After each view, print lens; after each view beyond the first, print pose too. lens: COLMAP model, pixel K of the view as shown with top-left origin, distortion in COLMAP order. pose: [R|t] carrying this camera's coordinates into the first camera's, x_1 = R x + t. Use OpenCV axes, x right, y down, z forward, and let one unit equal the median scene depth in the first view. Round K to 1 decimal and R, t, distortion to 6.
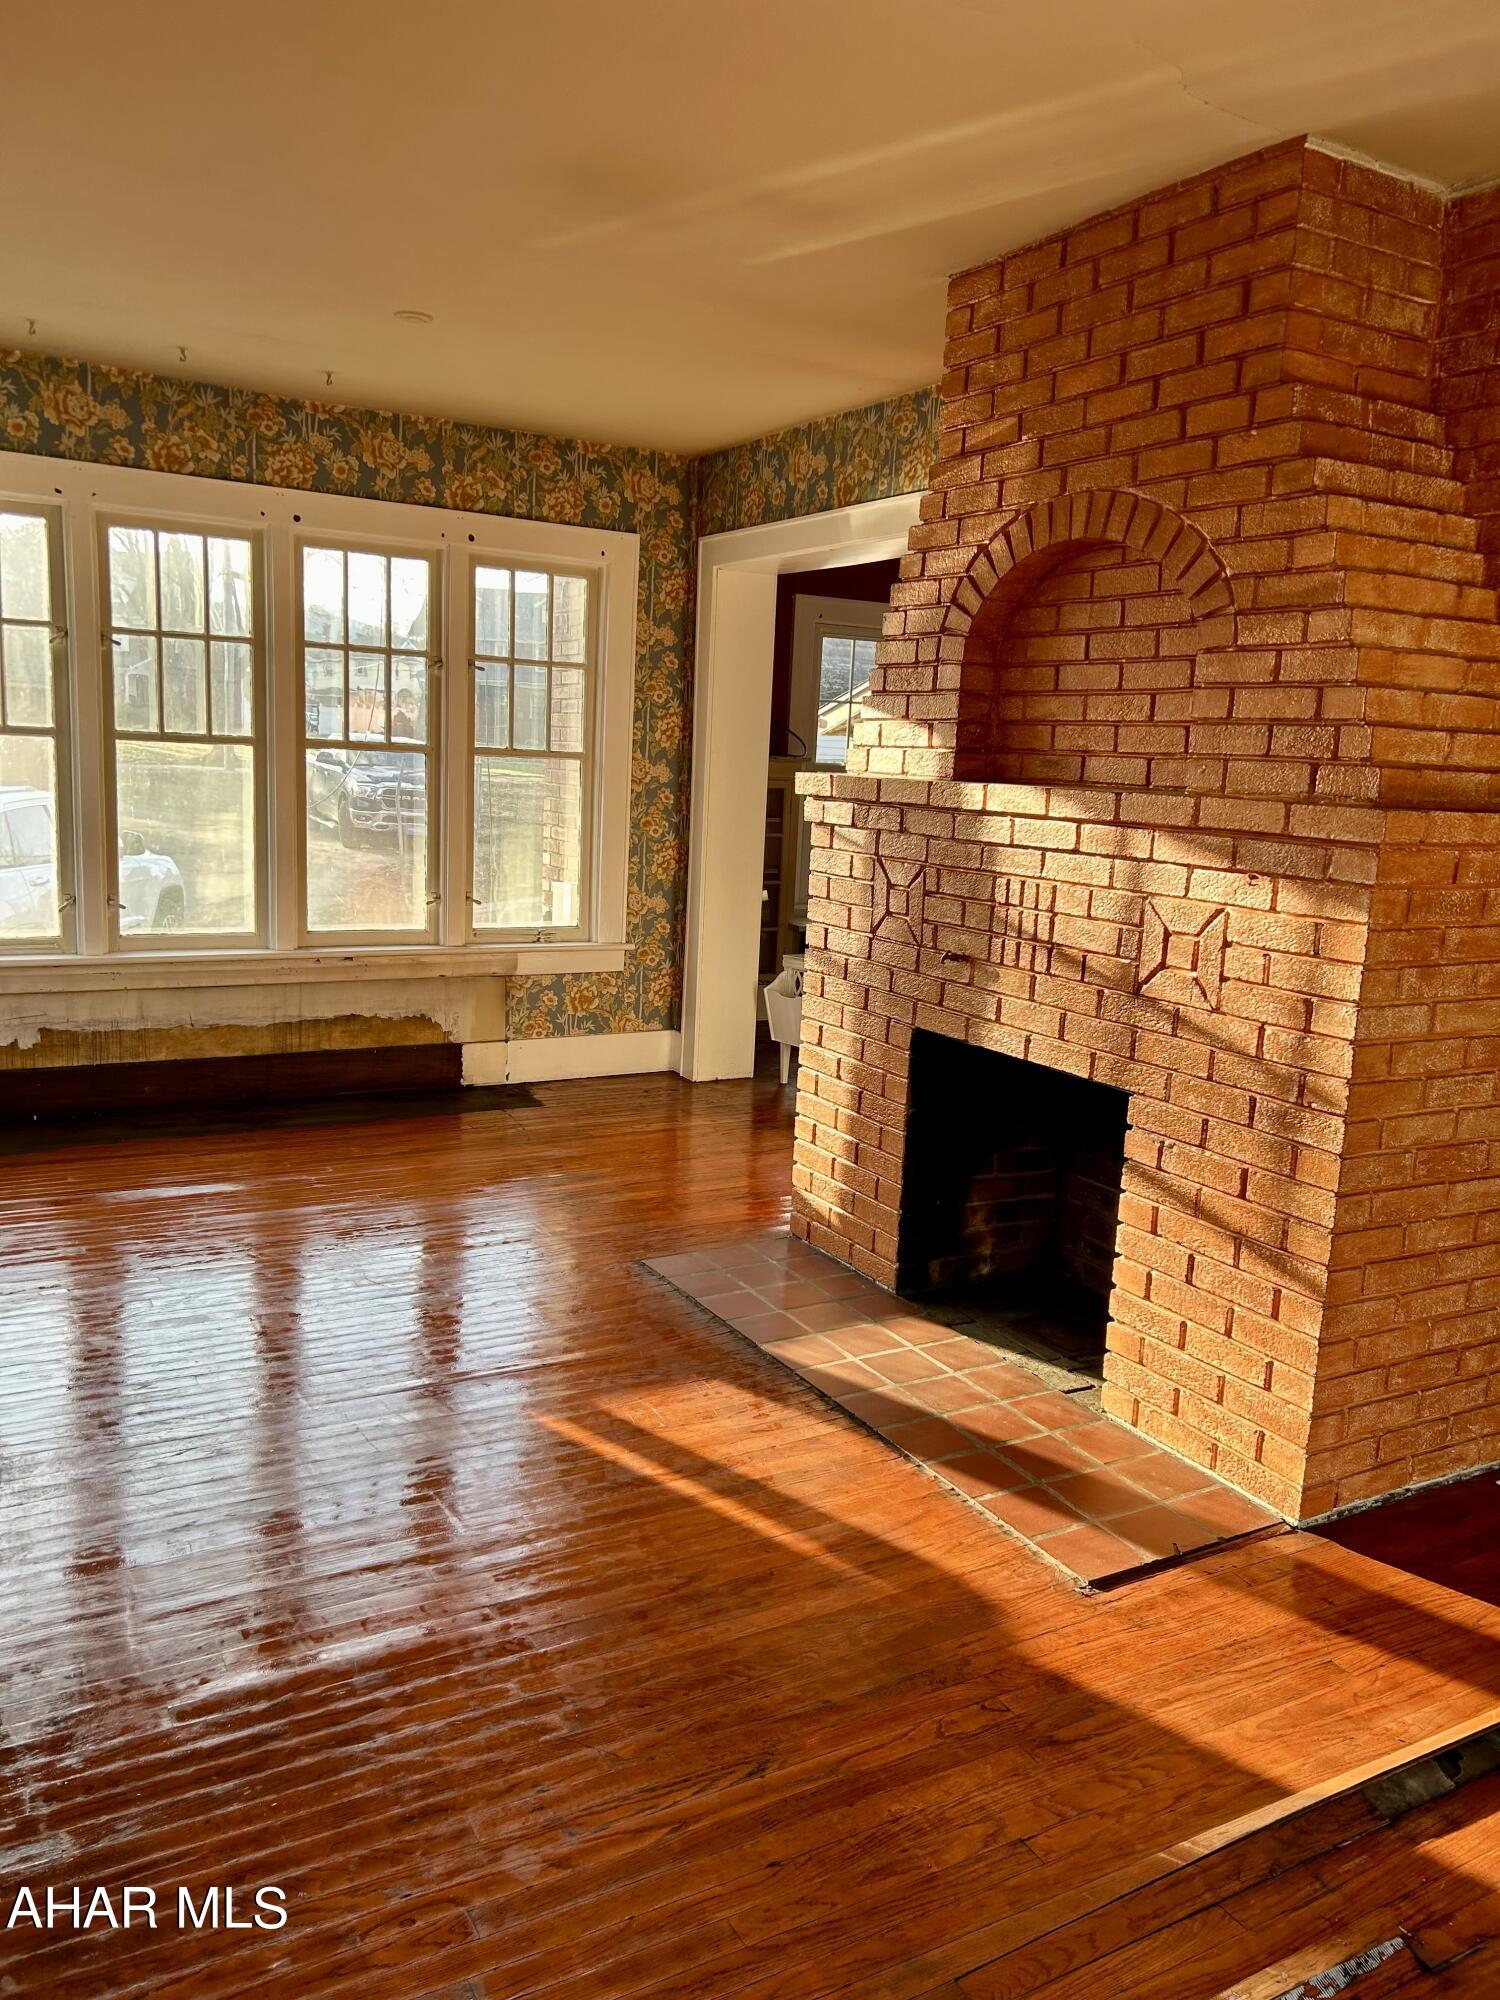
lens RADIAL K [[1508.3, 0, 743.0], [0, 1508.3, 996.5], [0, 0, 1]] dist [0.011715, 0.000907]
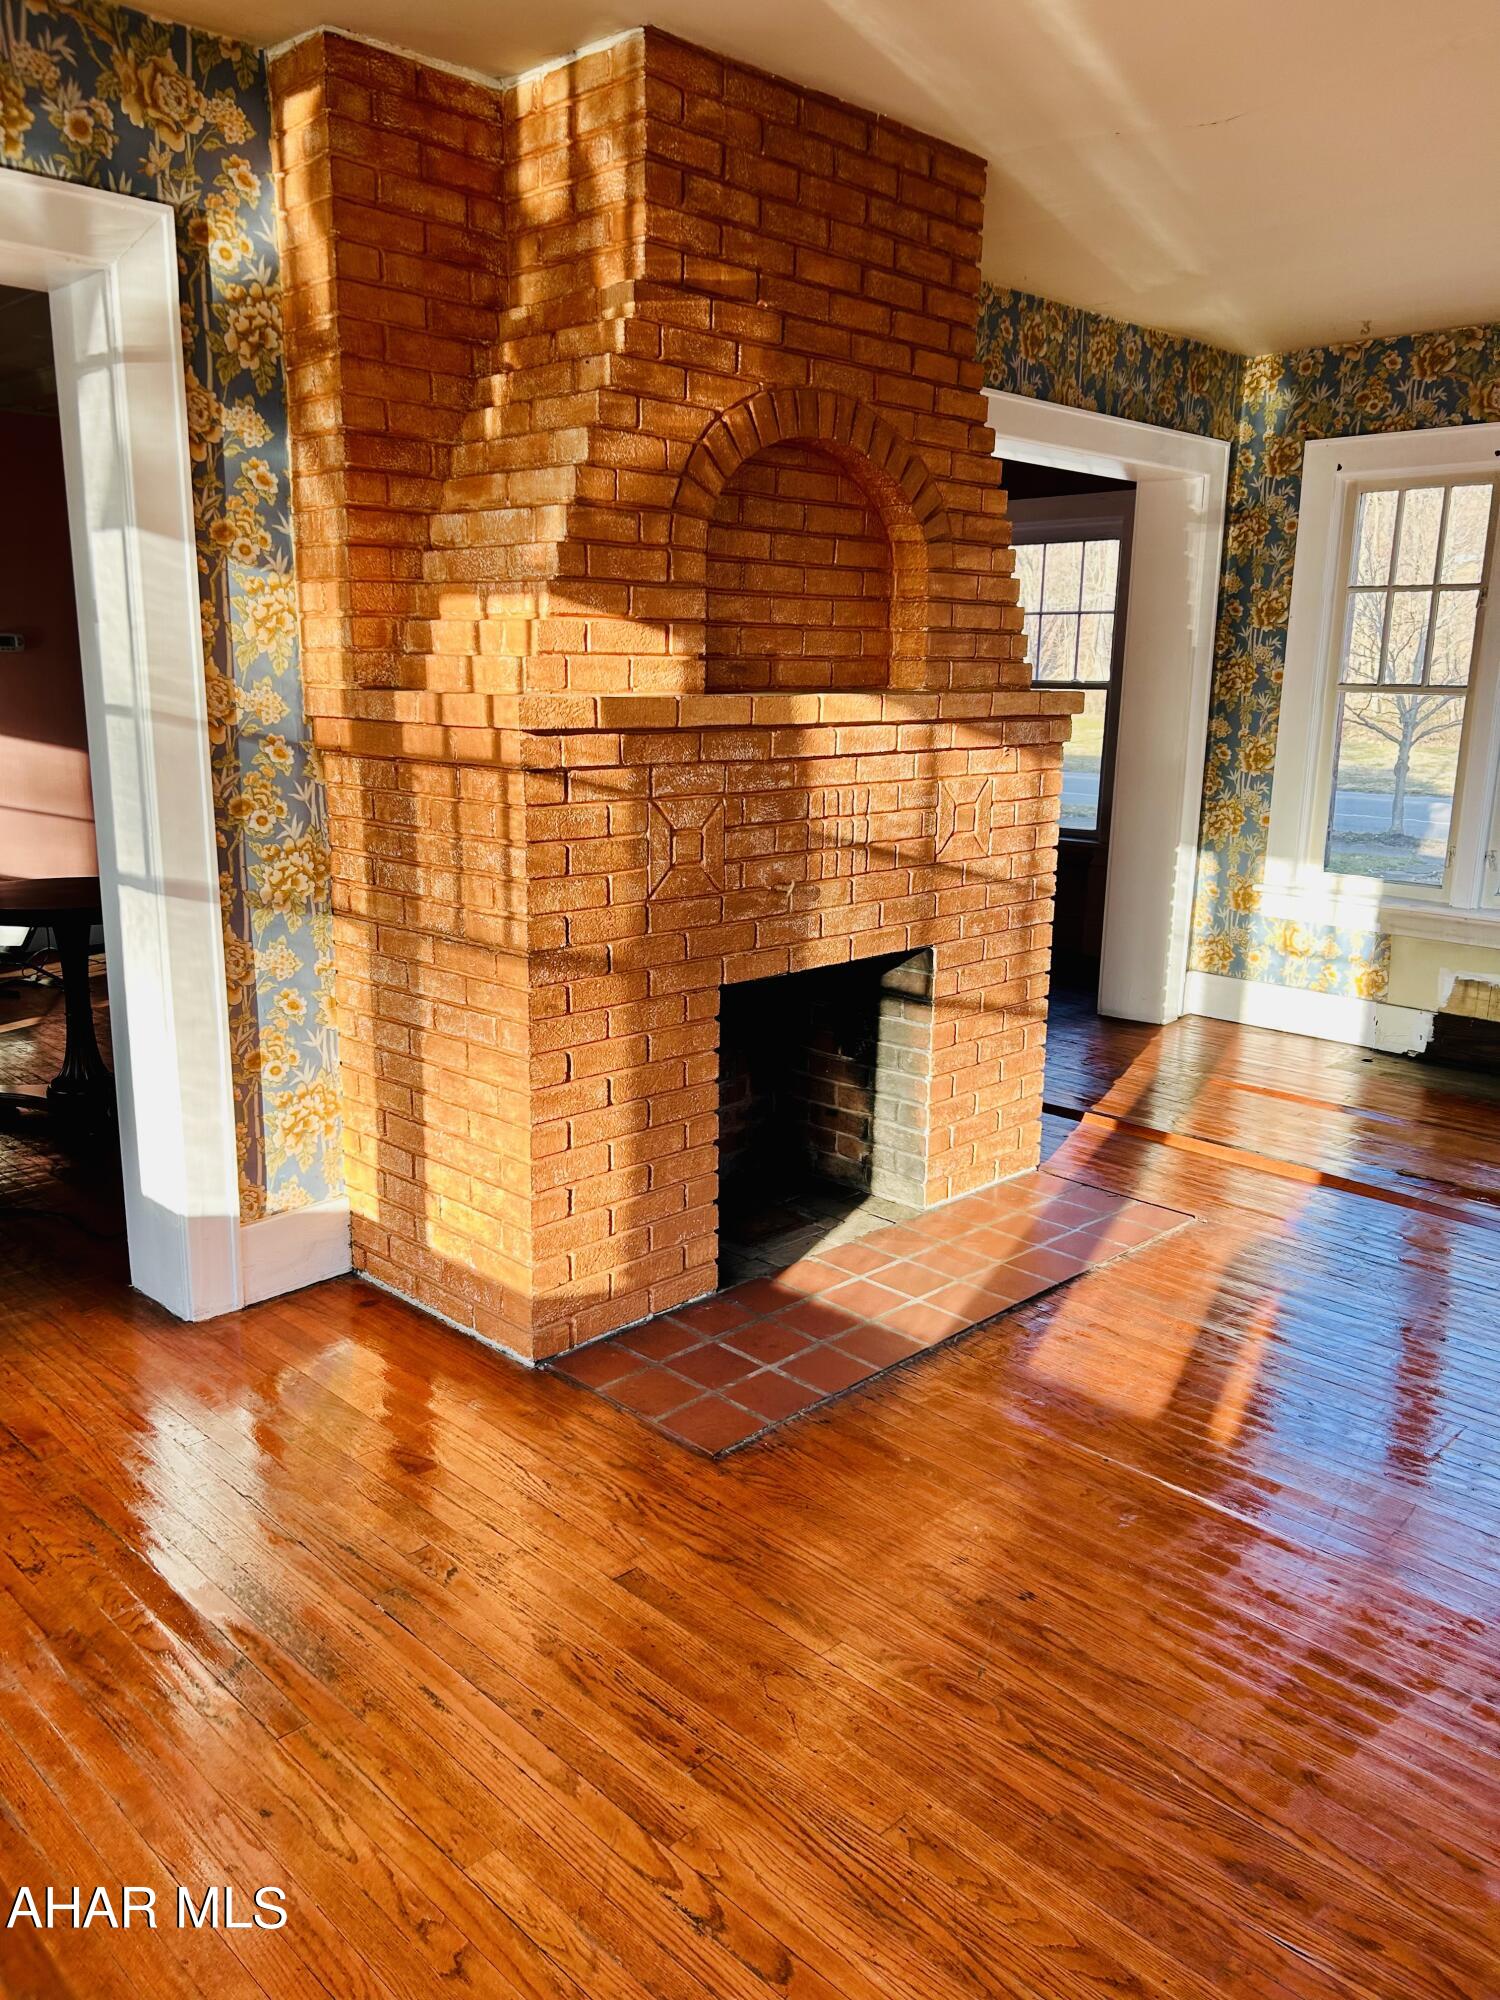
lens RADIAL K [[1508.3, 0, 742.9], [0, 1508.3, 1004.3], [0, 0, 1]] dist [0.011715, 0.000907]
pose [[-0.262039, -0.268522, 0.926947, -0.761499], [0.124423, 0.943093, 0.308373, -0.258444], [-0.957003, 0.196139, -0.213717, 1.299755]]
